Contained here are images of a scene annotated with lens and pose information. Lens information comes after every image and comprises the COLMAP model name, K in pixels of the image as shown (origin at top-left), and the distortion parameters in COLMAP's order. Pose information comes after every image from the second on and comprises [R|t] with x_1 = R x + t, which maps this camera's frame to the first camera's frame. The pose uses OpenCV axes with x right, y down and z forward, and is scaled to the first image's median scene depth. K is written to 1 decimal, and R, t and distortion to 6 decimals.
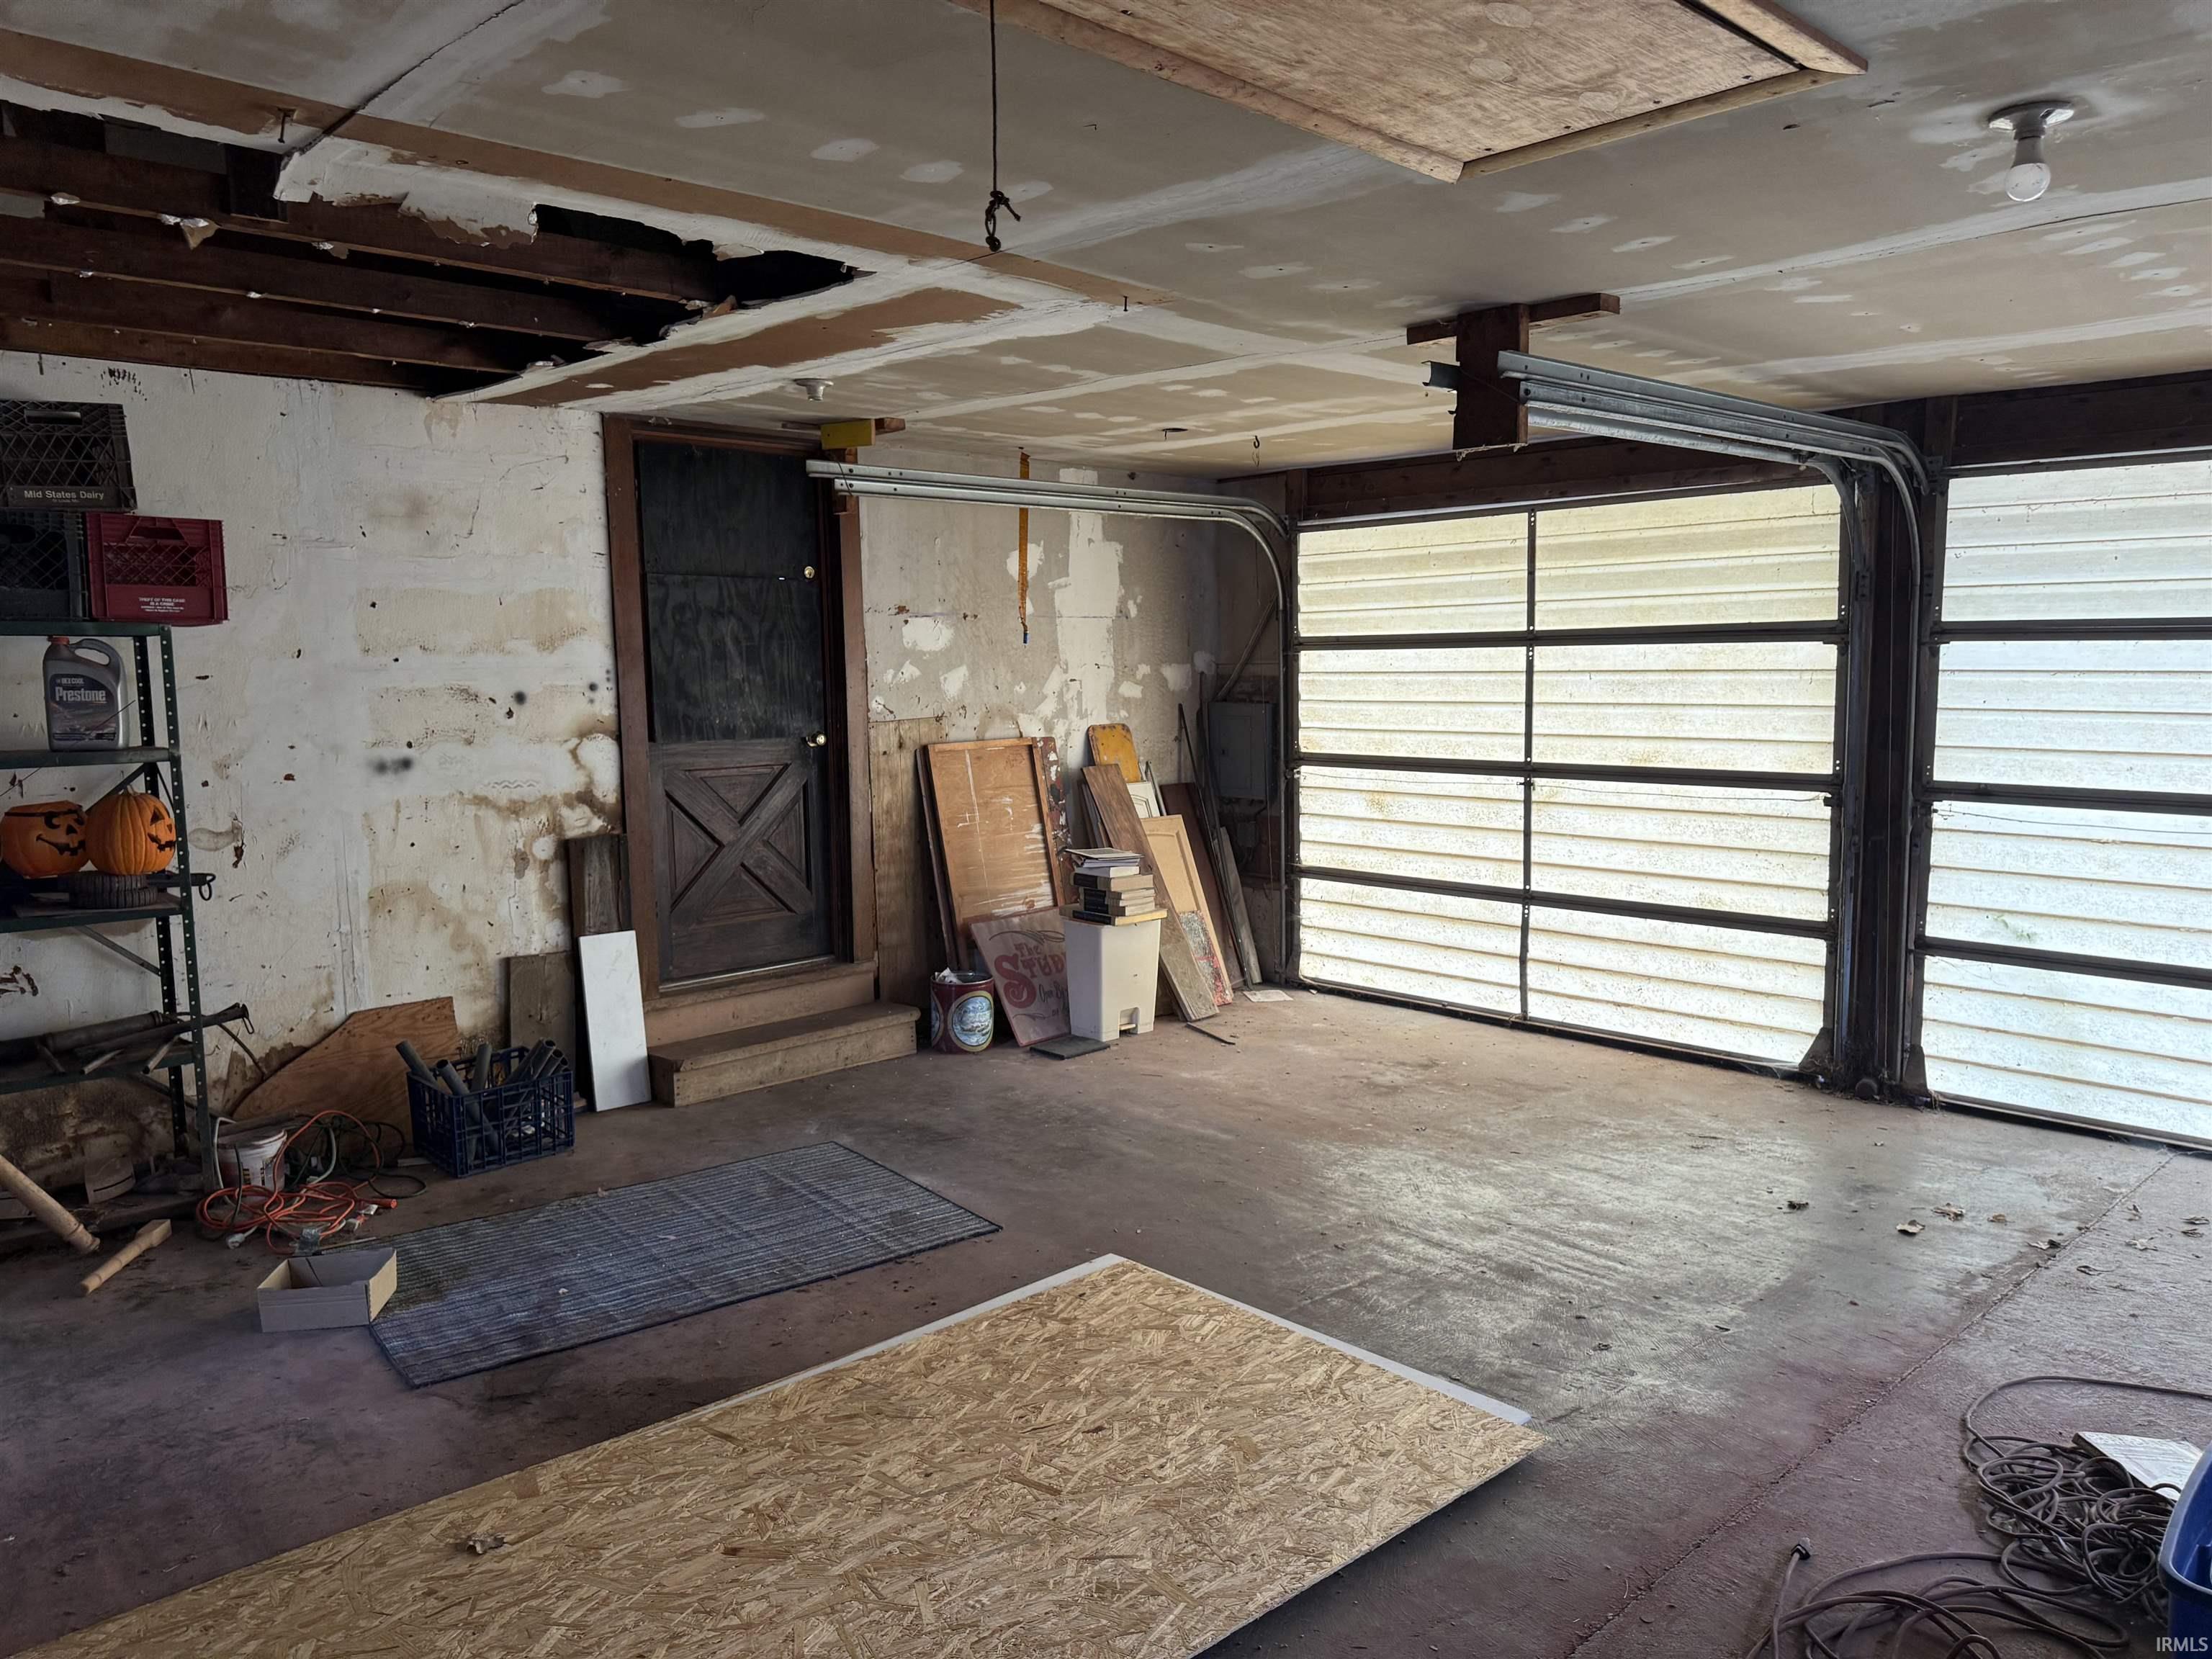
lens RADIAL K [[1596.4, 0, 1106.0], [0, 1596.4, 829.5], [0, 0, 1]] dist [0.100894, -0.123377]
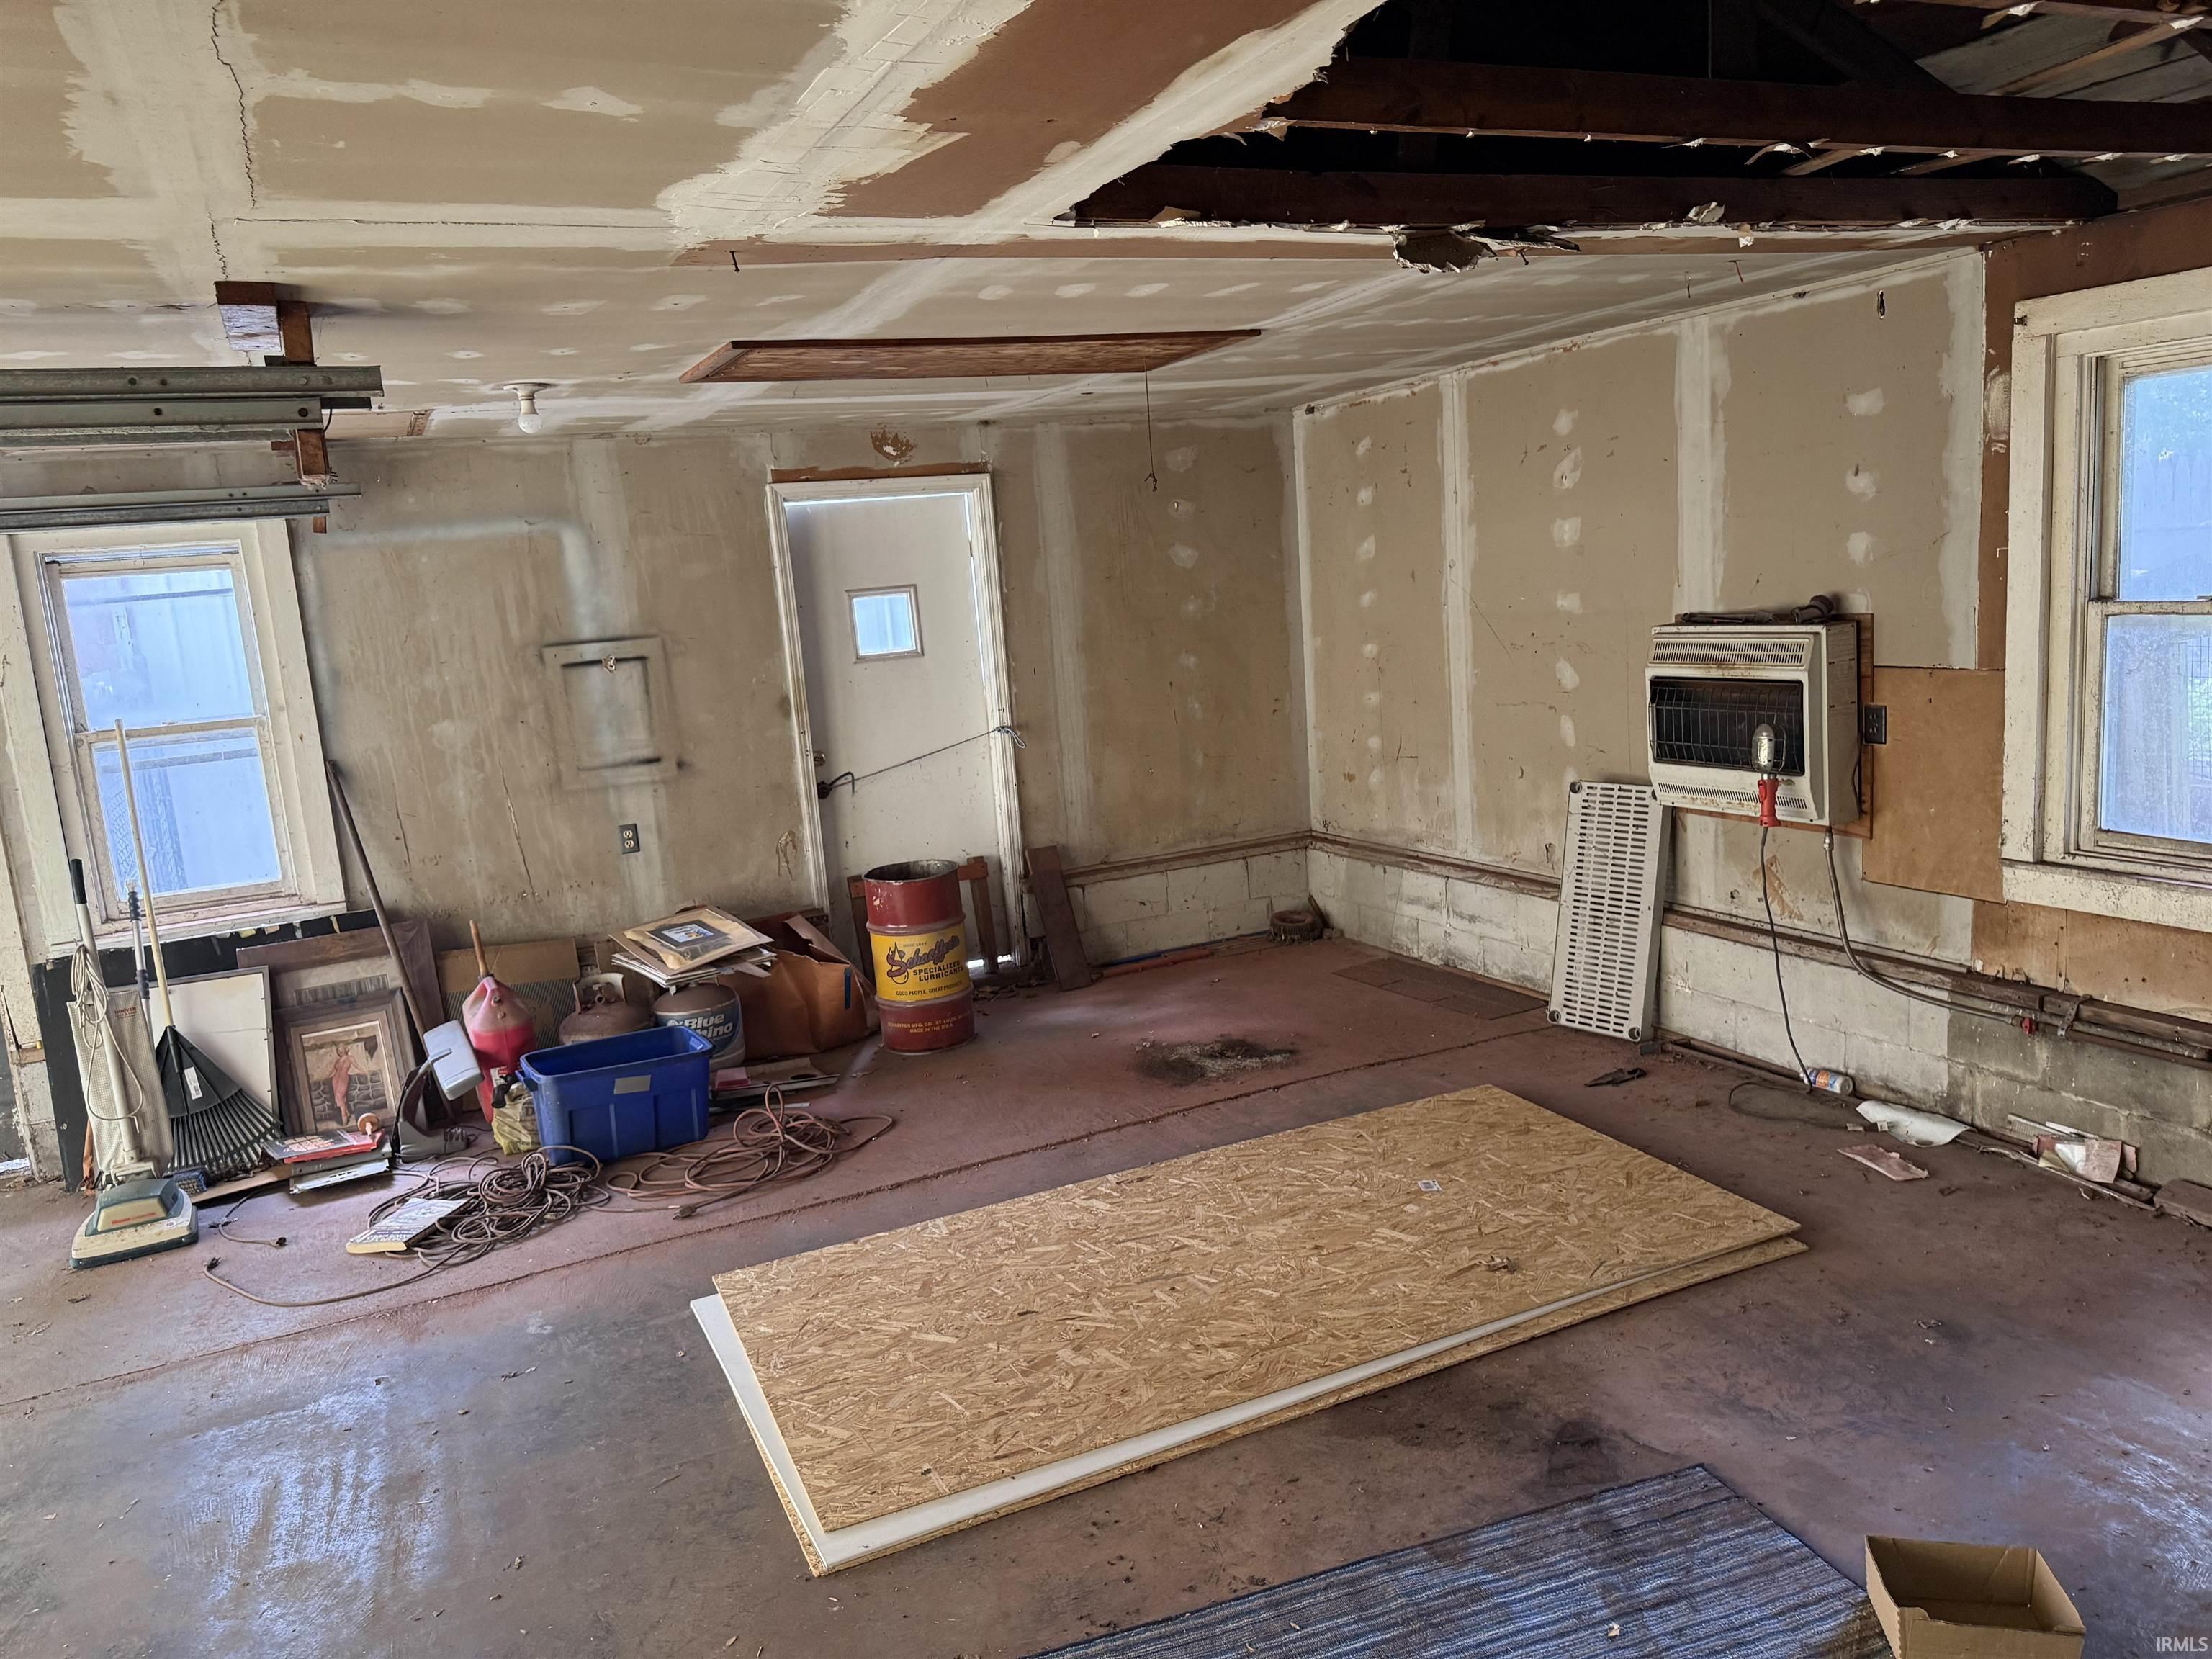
lens RADIAL K [[1596.4, 0, 1106.0], [0, 1596.4, 829.5], [0, 0, 1]] dist [0.100894, -0.123377]
pose [[-0.951488, 0.036778, 0.305479, -0.389647], [0.120937, 0.957626, 0.261394, -0.242803], [-0.282922, 0.285657, -0.915618, 1.739080]]
